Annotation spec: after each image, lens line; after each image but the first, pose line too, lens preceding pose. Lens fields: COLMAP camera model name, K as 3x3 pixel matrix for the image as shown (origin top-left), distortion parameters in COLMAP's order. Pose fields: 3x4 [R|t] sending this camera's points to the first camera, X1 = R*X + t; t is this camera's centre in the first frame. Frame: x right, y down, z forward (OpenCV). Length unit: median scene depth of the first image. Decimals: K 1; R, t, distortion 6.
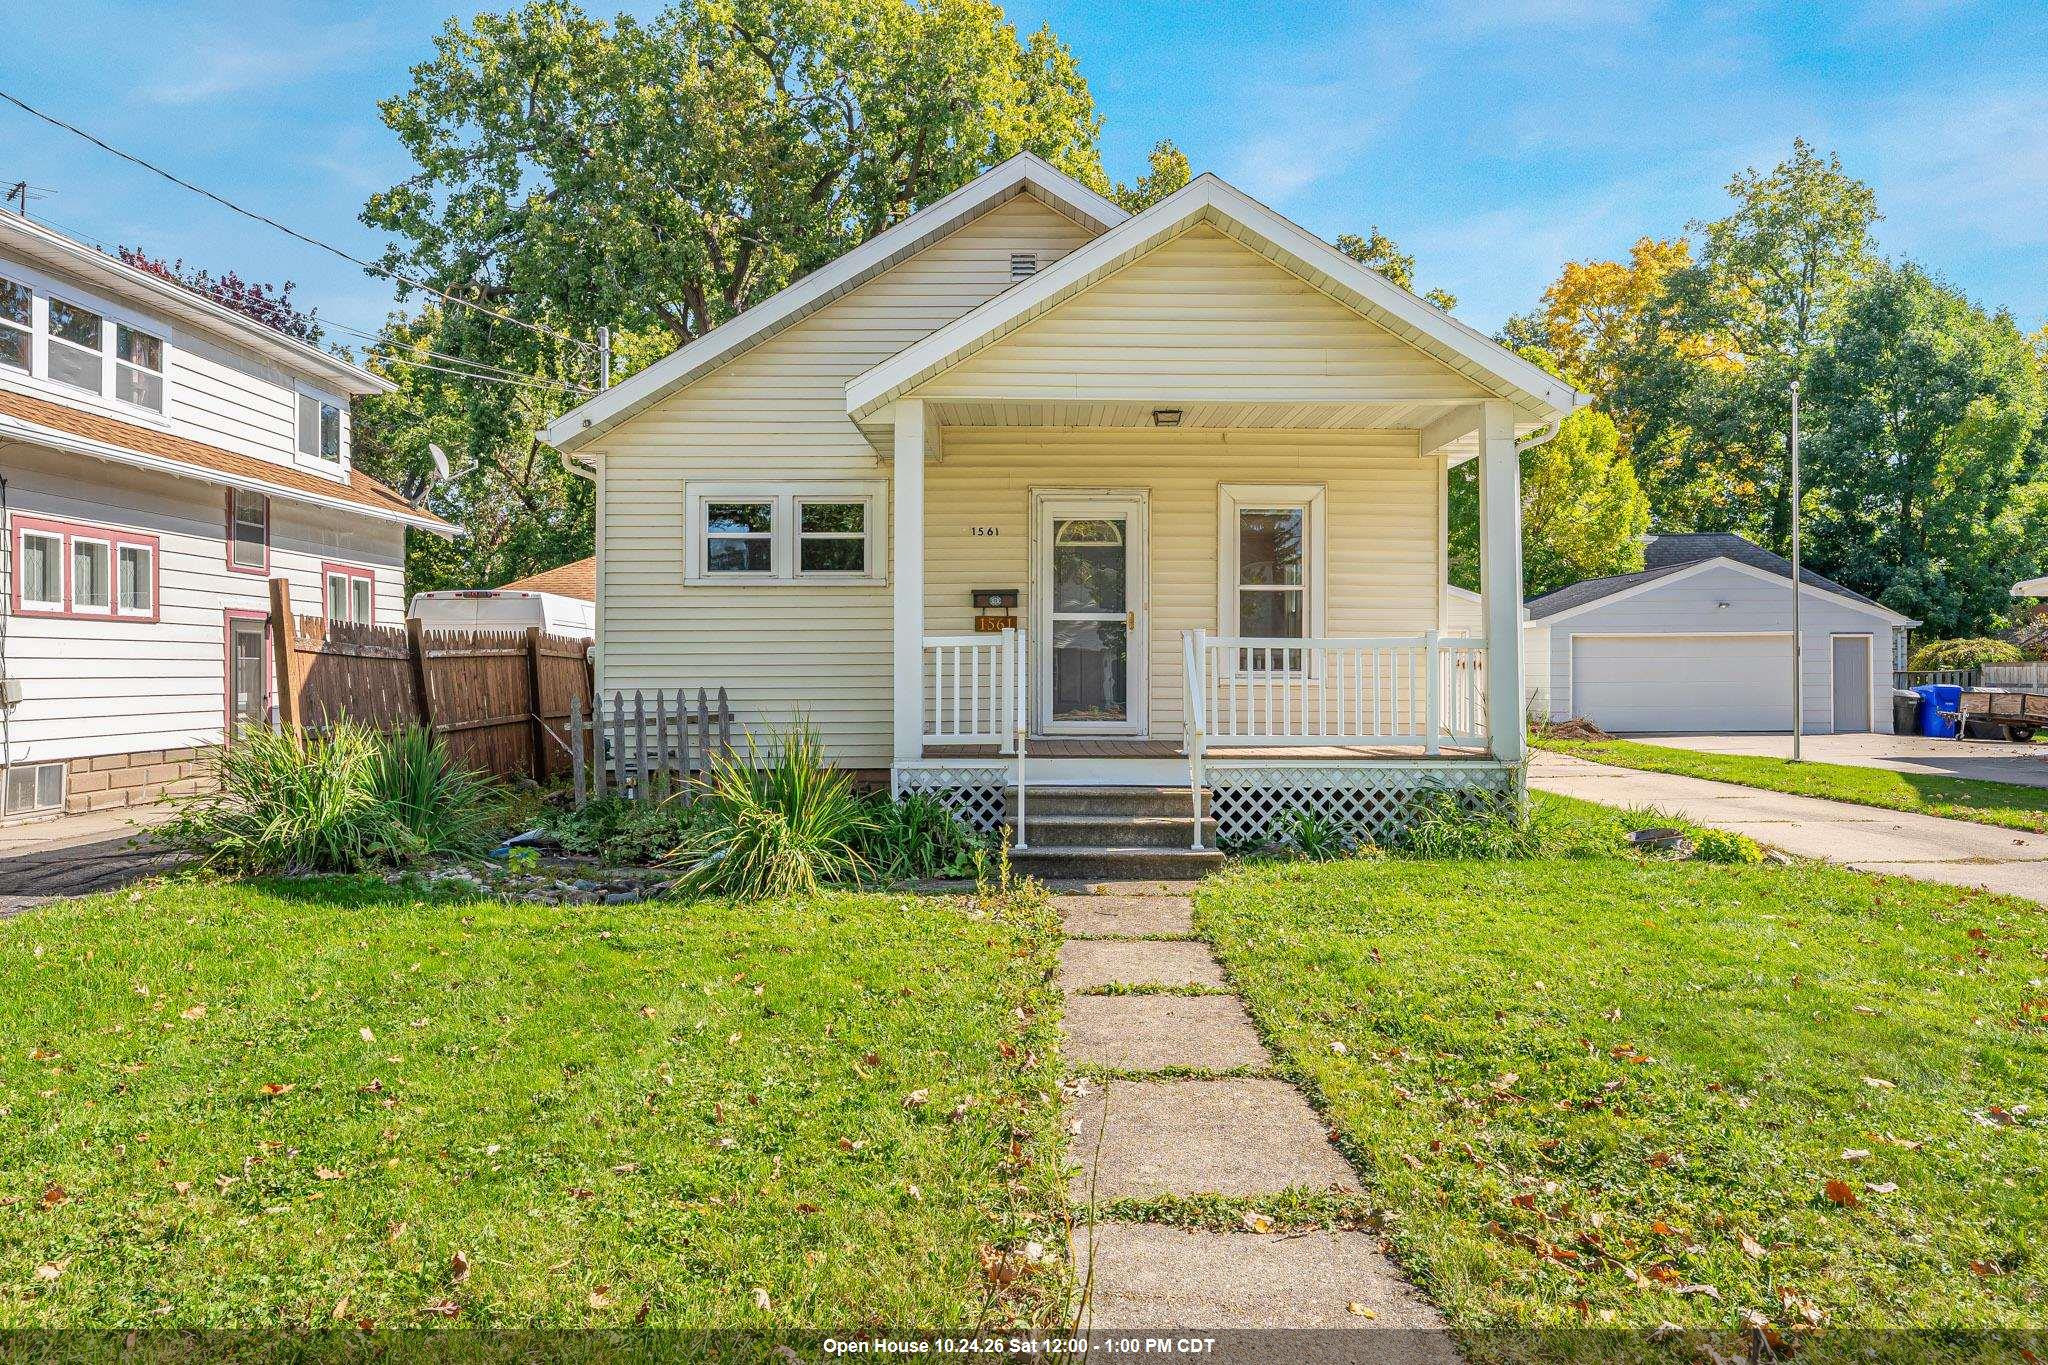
lens RADIAL K [[1387.2, 0, 1014.7], [0, 1387.2, 672.5], [0, 0, 1]] dist [-0.007679, 0.002587]
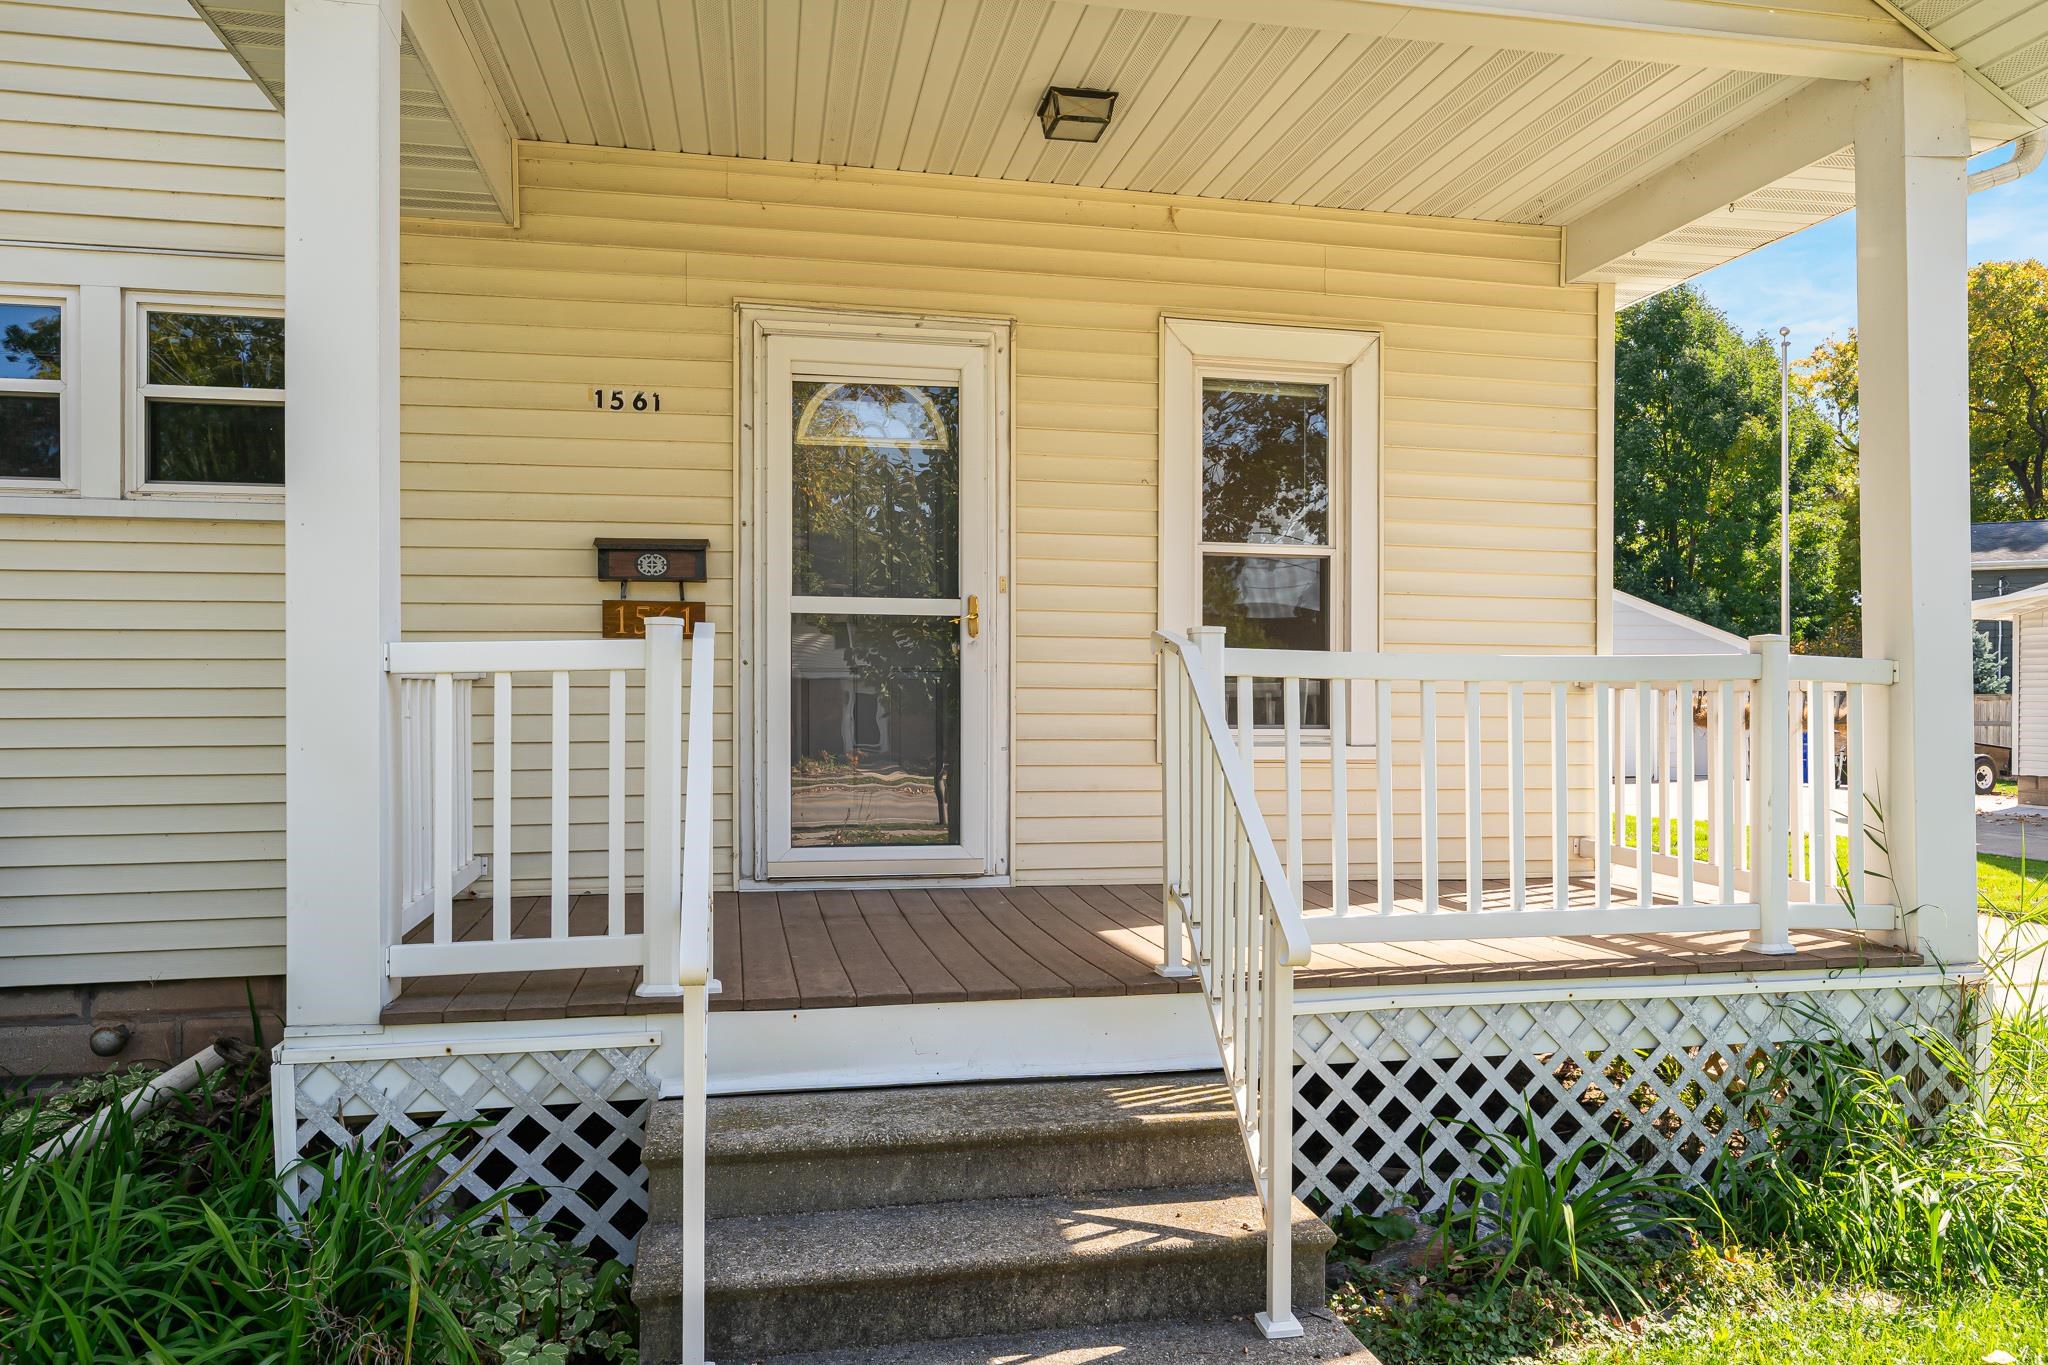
lens RADIAL K [[1387.2, 0, 1037.9], [0, 1387.2, 699.3], [0, 0, 1]] dist [-0.007679, 0.002587]
pose [[0.977206, -0.000739, 0.212293, 0.011056], [0.000830, 1.000000, -0.000338, -0.010730], [-0.212292, 0.000506, 0.977206, 0.565039]]
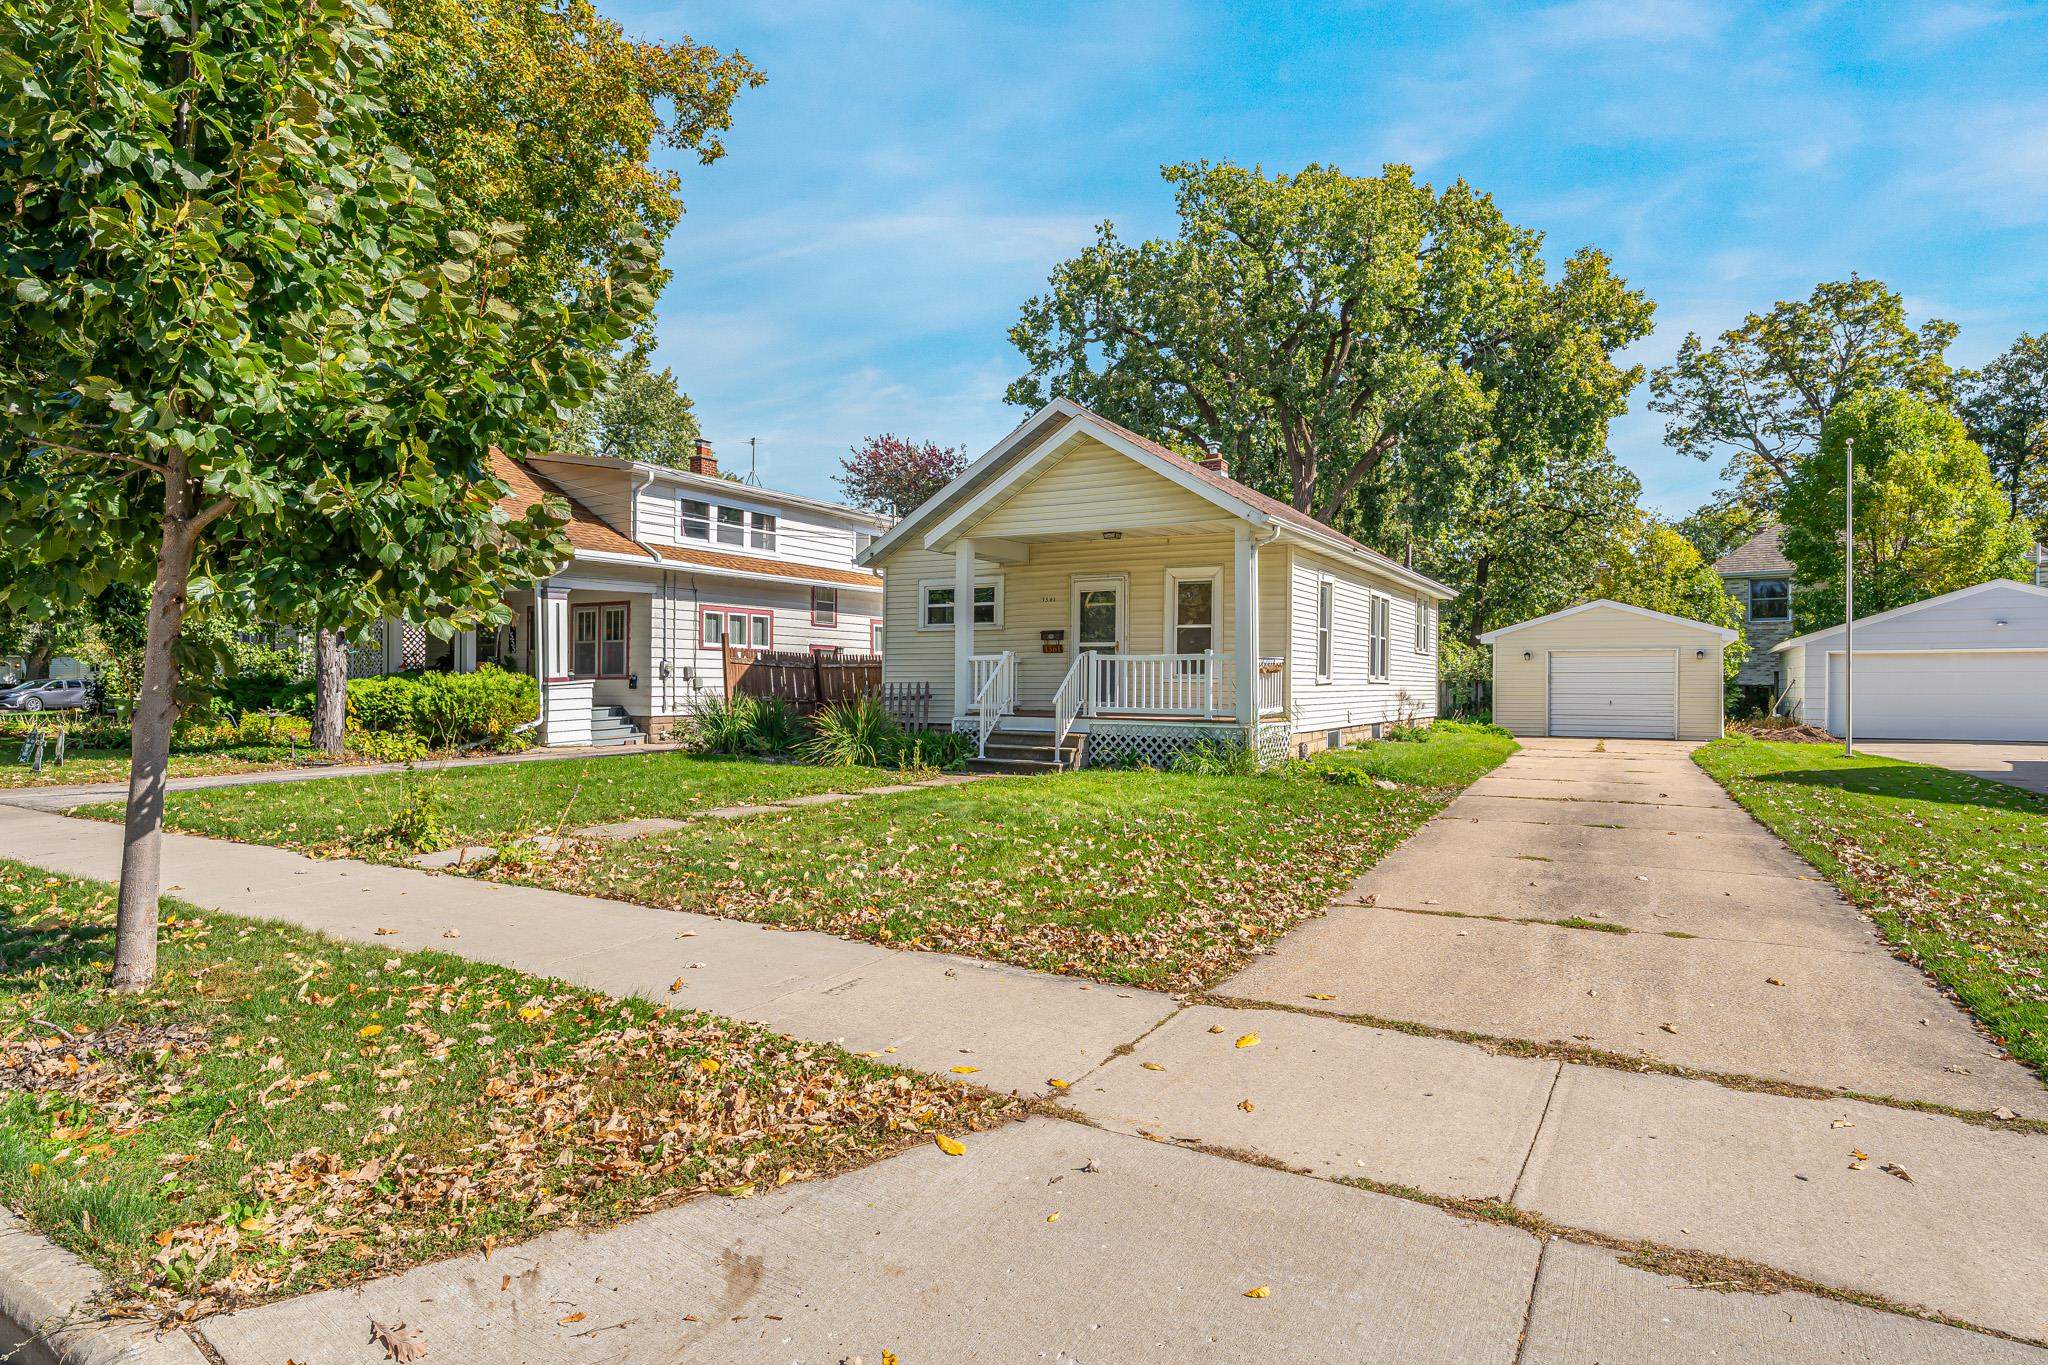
lens RADIAL K [[1089.7, 0, 1031.2], [0, 1089.7, 689.3], [0, 0, 1]] dist [0.001371, -0.000257]
pose [[0.861249, 0.007856, -0.508122, 0.707762], [-0.006171, 0.999968, 0.005001, 0.012621], [0.508146, -0.001171, 0.861270, -0.280412]]
